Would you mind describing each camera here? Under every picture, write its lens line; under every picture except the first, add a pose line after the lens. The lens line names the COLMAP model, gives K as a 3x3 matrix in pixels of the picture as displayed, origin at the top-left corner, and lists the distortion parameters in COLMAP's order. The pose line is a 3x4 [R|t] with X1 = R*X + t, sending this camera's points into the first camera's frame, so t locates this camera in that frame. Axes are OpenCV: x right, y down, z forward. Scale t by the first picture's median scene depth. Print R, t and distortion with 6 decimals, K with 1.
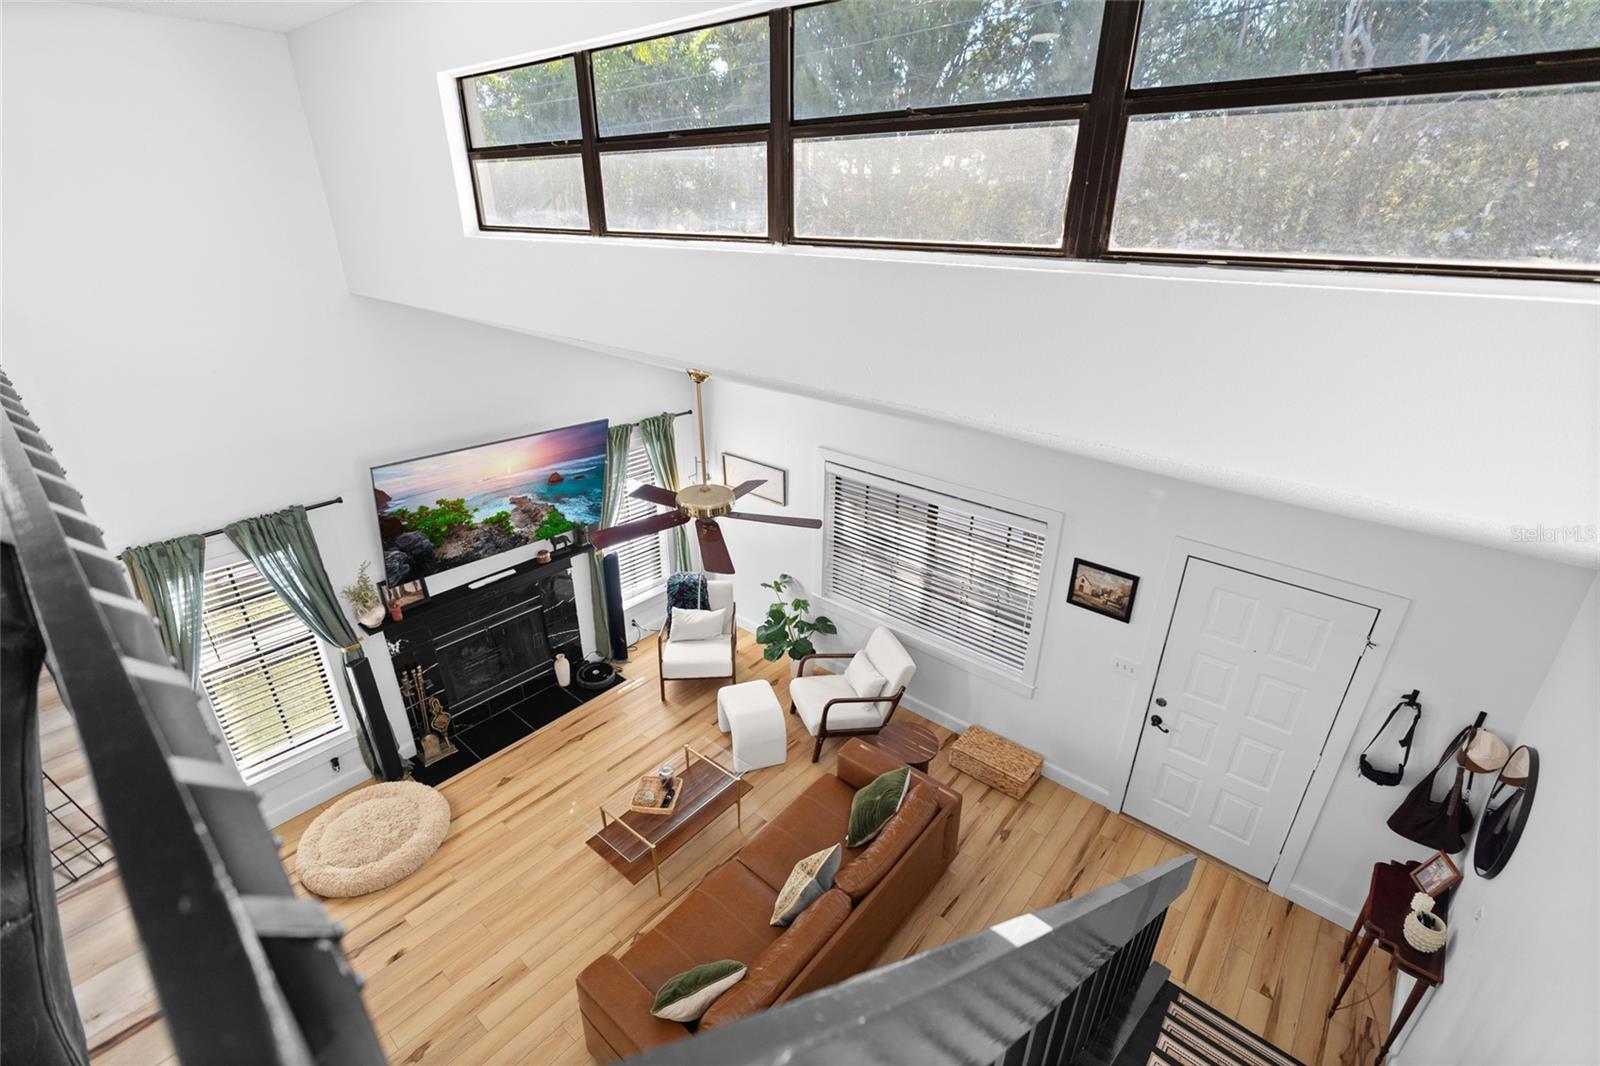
lens RADIAL K [[738.1, 0, 778.6], [0, 738.1, 548.6], [0, 0, 1]] dist [-0.008576, 0.003023]
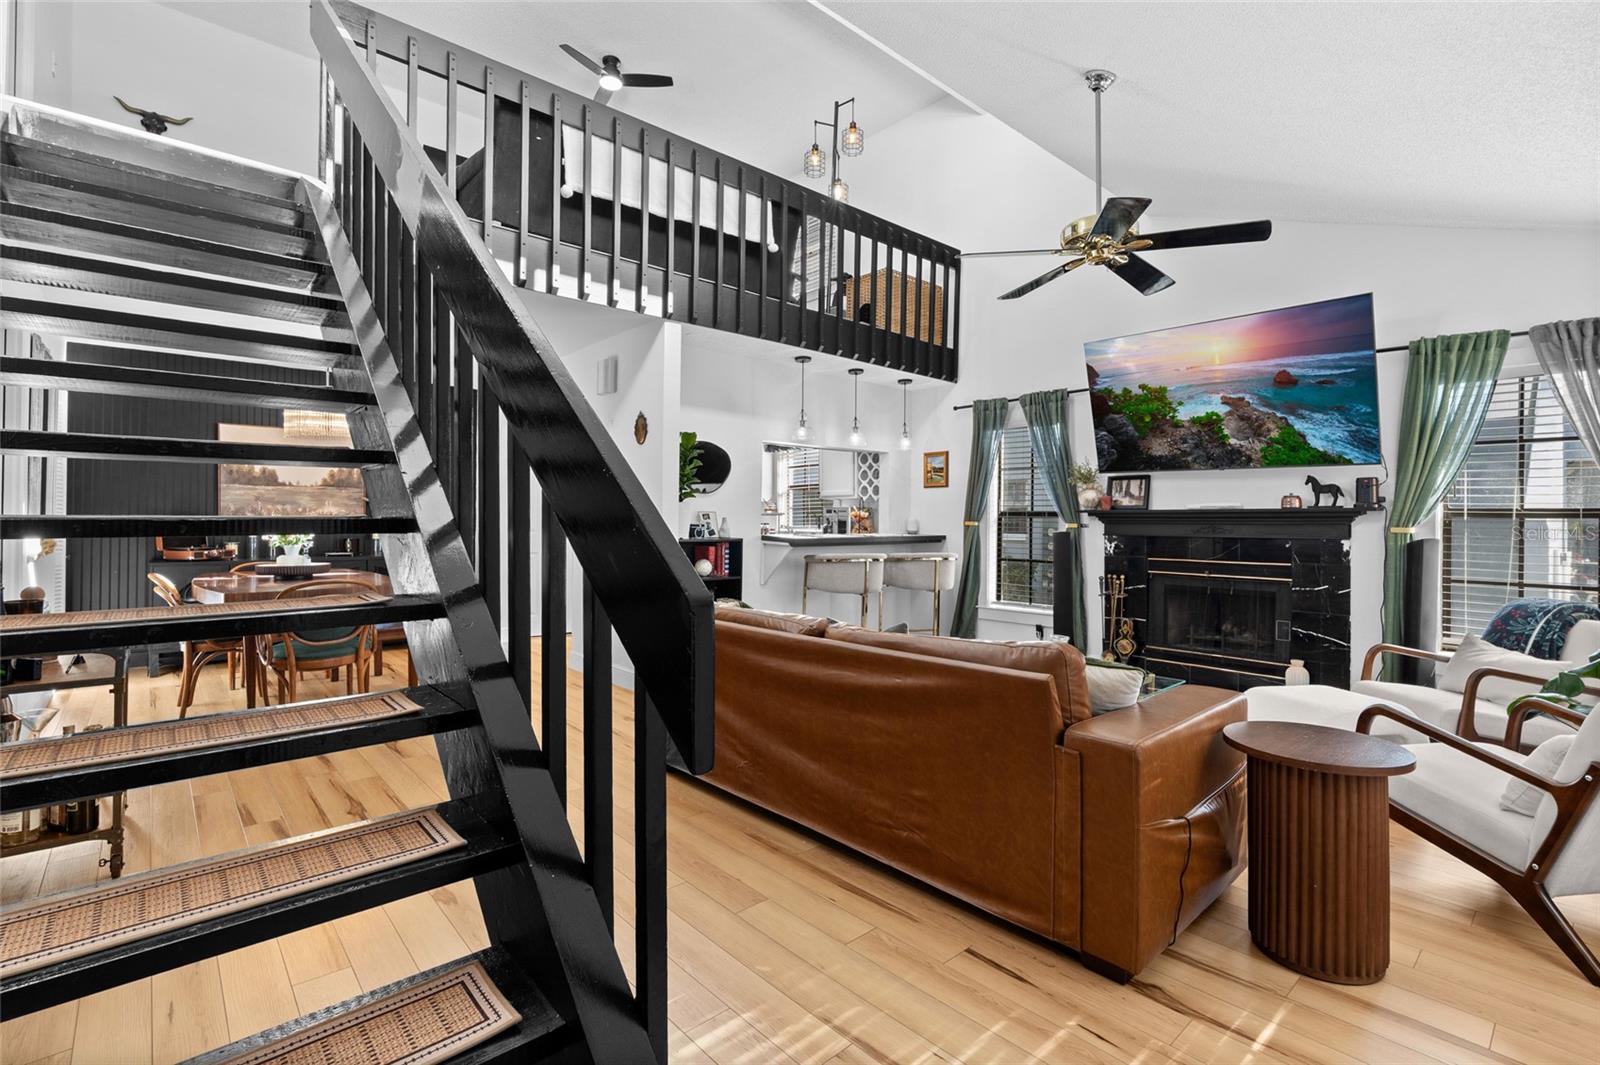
lens RADIAL K [[738.1, 0, 808.9], [0, 738.1, 507.6], [0, 0, 1]] dist [-0.008576, 0.003023]
pose [[-0.111836, -0.017923, -0.993565, 0.570285], [-0.438626, 0.898057, 0.033172, 0.240528], [0.891684, 0.439514, -0.108297, 0.708431]]
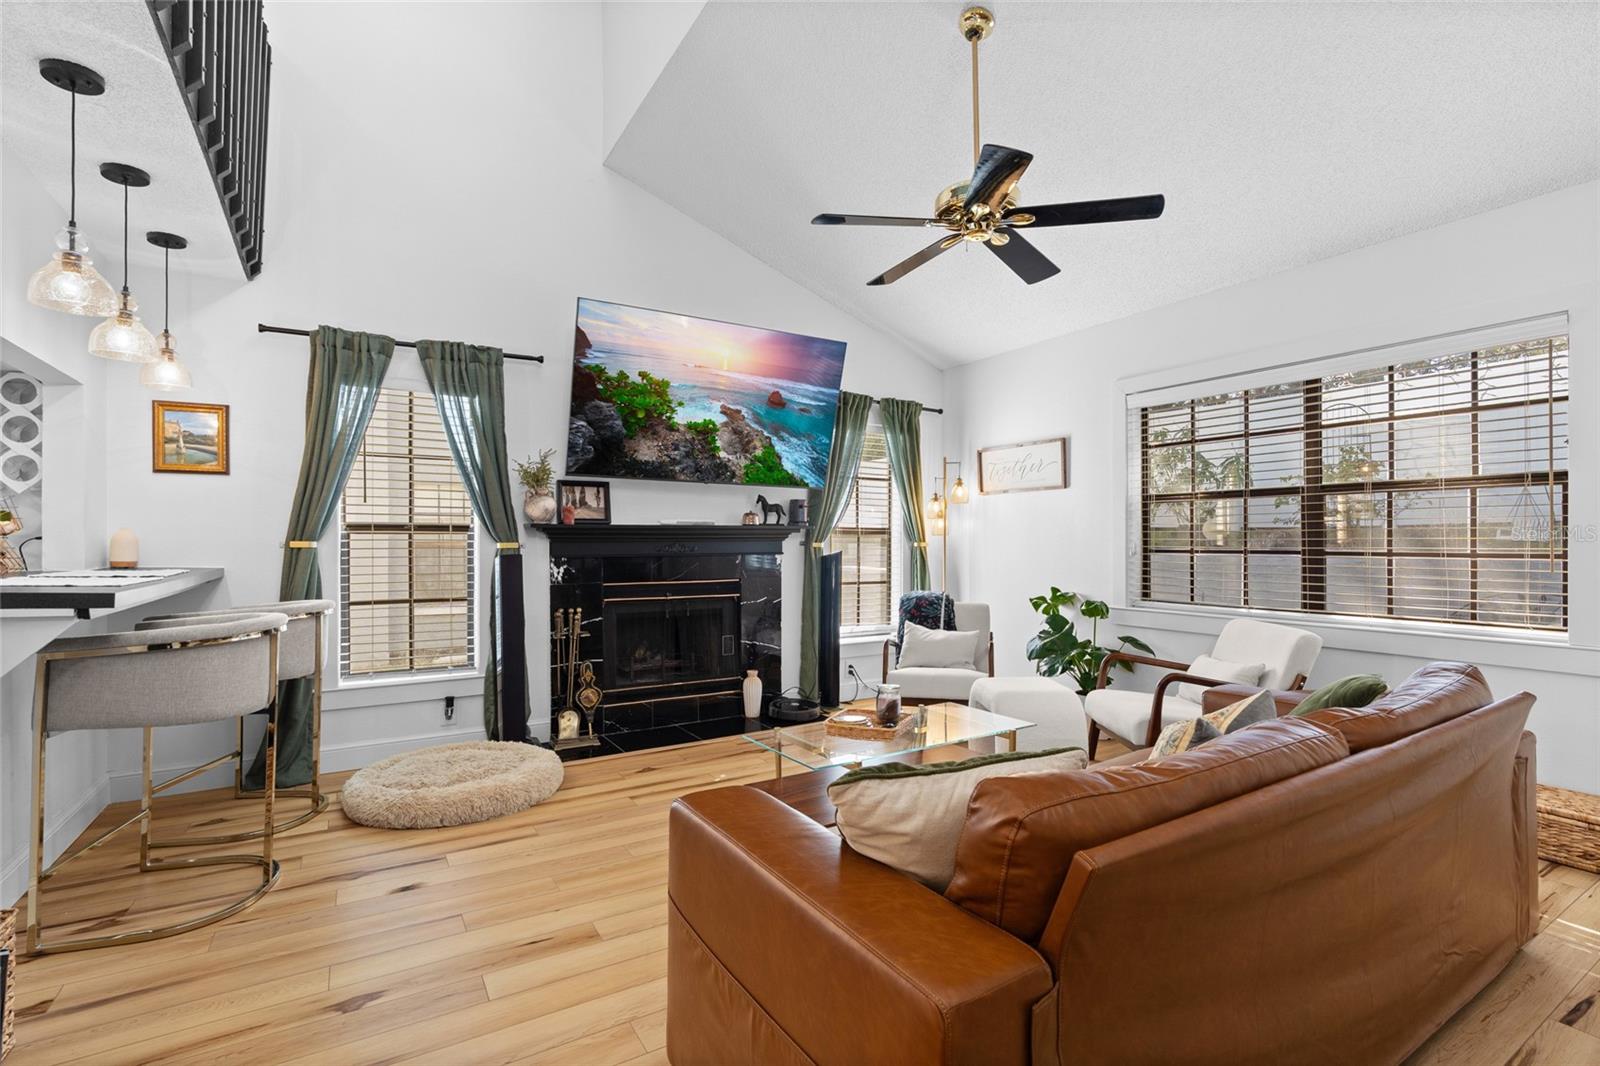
lens RADIAL K [[738.1, 0, 778.3], [0, 738.1, 539.1], [0, 0, 1]] dist [-0.008576, 0.003023]
pose [[0.950895, -0.004523, -0.309481, -0.044423], [-0.131497, 0.899263, -0.417174, 0.407617], [0.280192, 0.437384, 0.854510, 0.367970]]
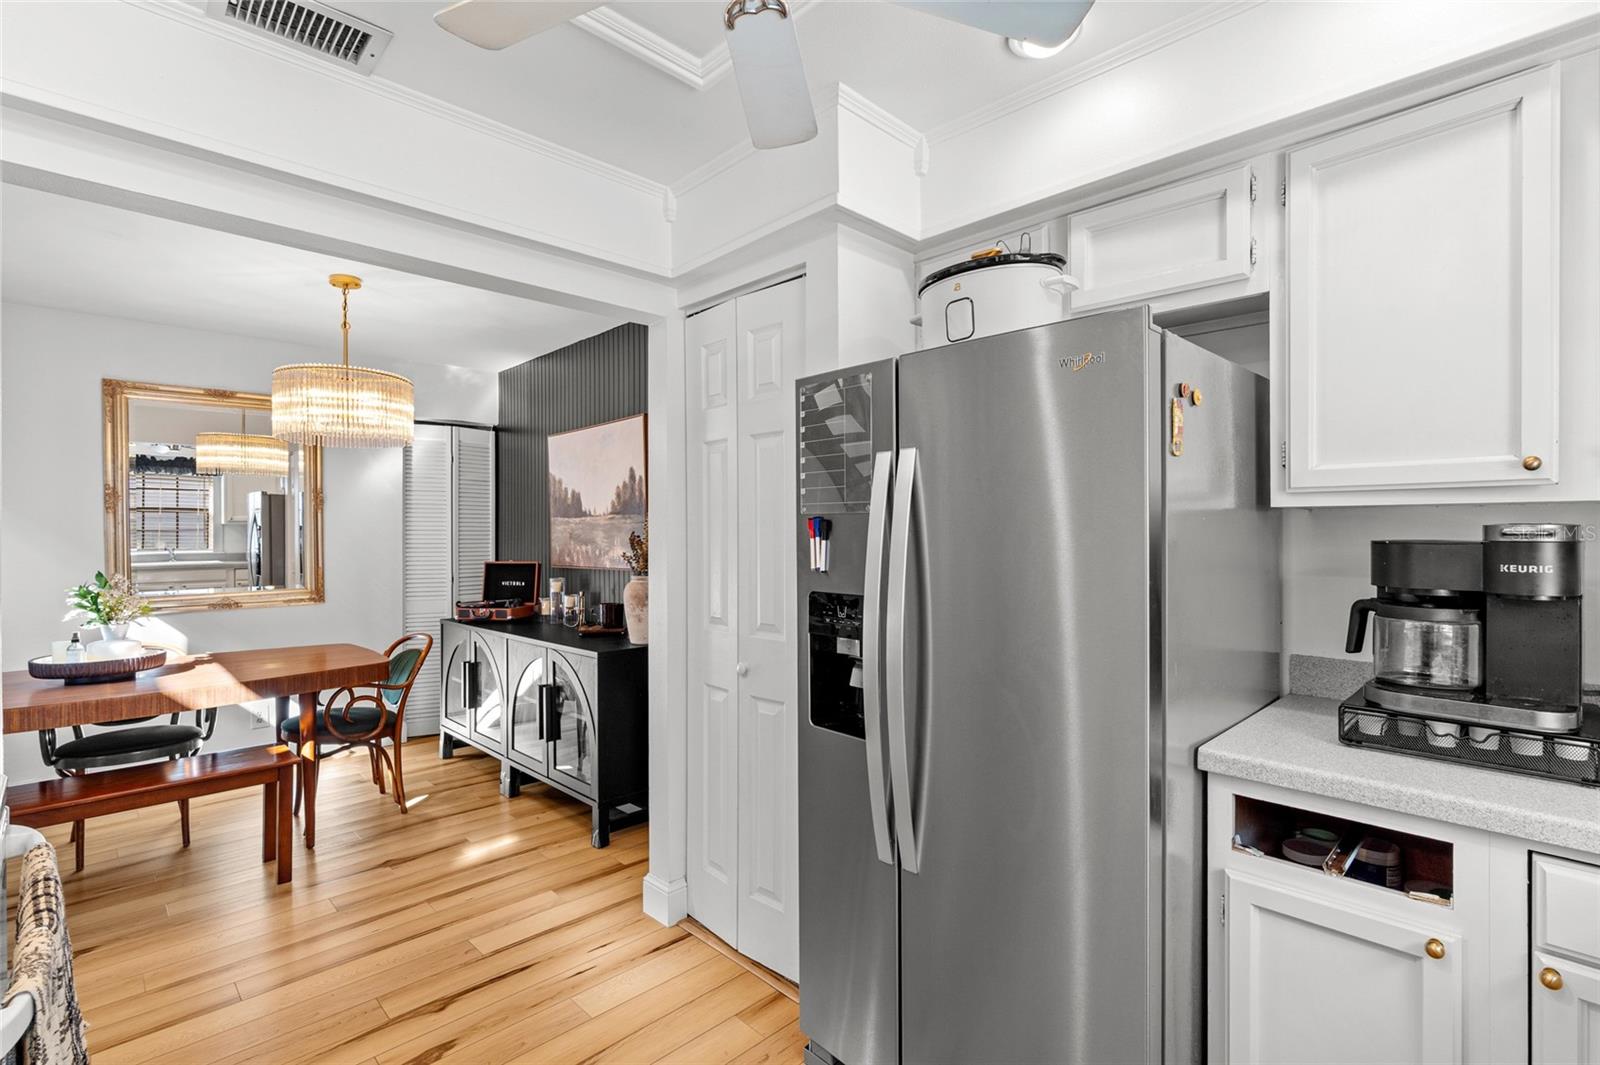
lens RADIAL K [[742.1, 0, 804.5], [0, 742.1, 536.1], [0, 0, 1]] dist [0.002154, 0.000369]
pose [[-0.998313, 0.004628, 0.057874, -0.756845], [0.029690, 0.897316, 0.440390, 0.285687], [-0.049894, 0.441365, -0.895939, 0.542647]]
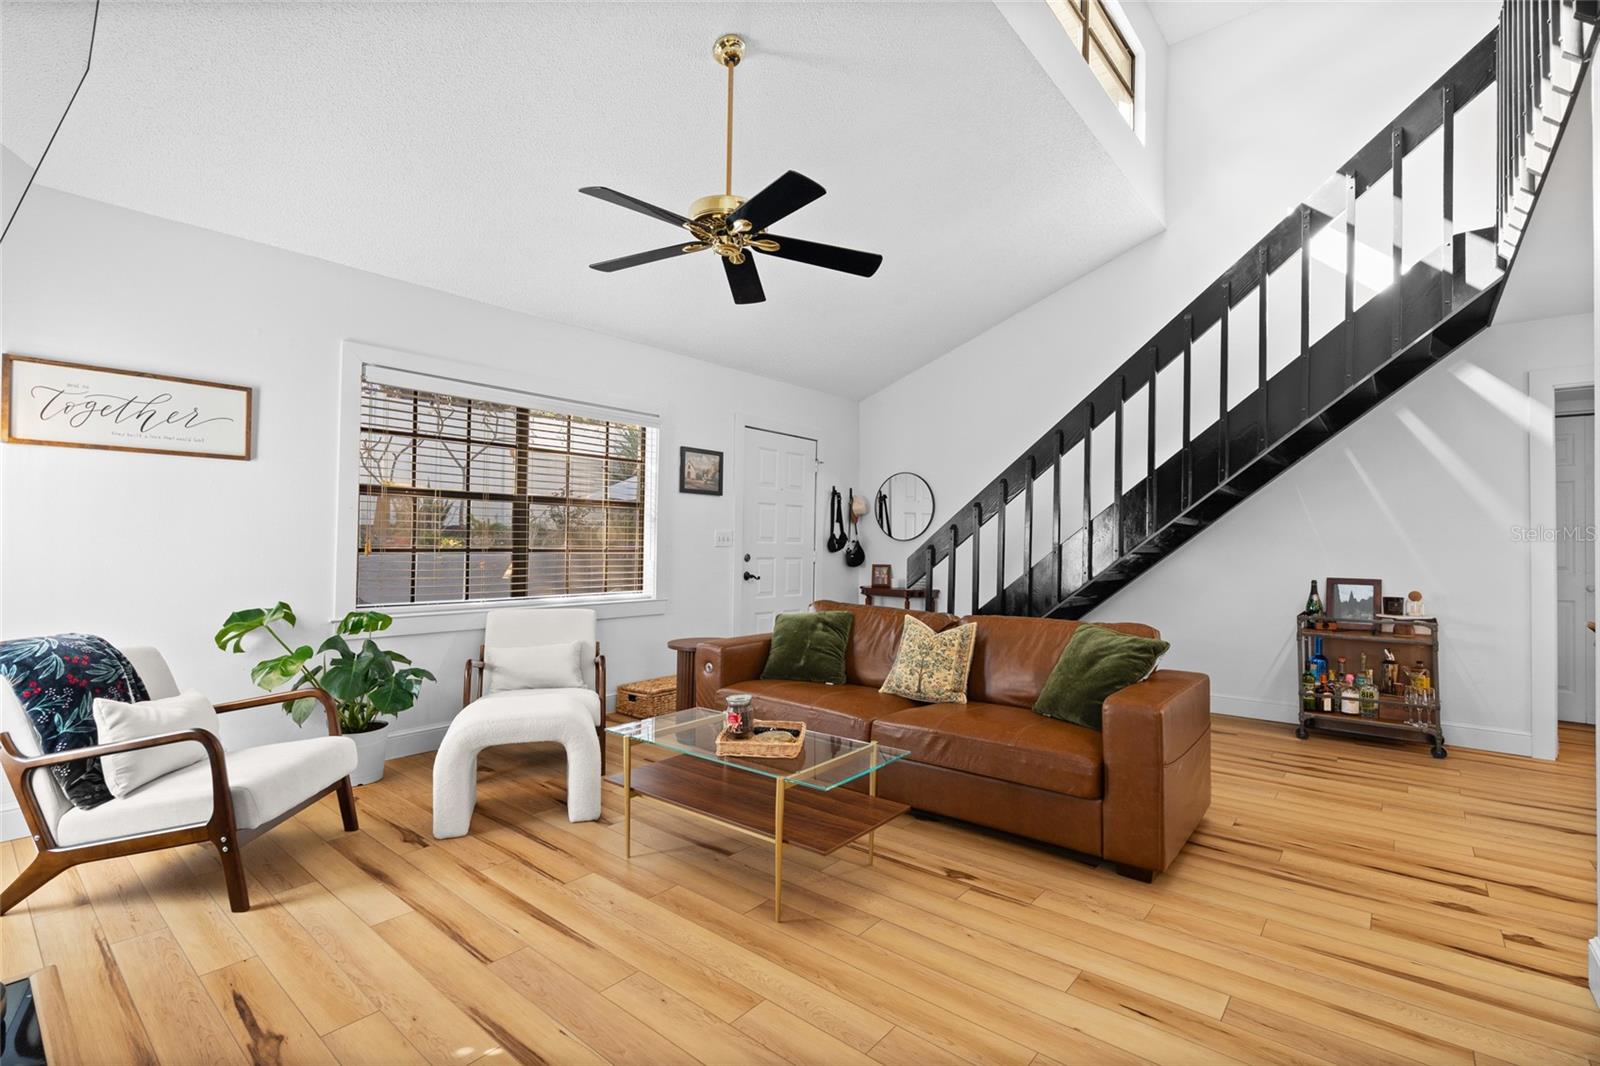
lens RADIAL K [[738.1, 0, 826.1], [0, 738.1, 540.4], [0, 0, 1]] dist [-0.008576, 0.003023]
pose [[-0.056198, 0.006927, 0.998396, -0.636636], [0.425623, 0.904728, 0.017680, 0.190585], [-0.903154, 0.425933, -0.053792, 0.825536]]
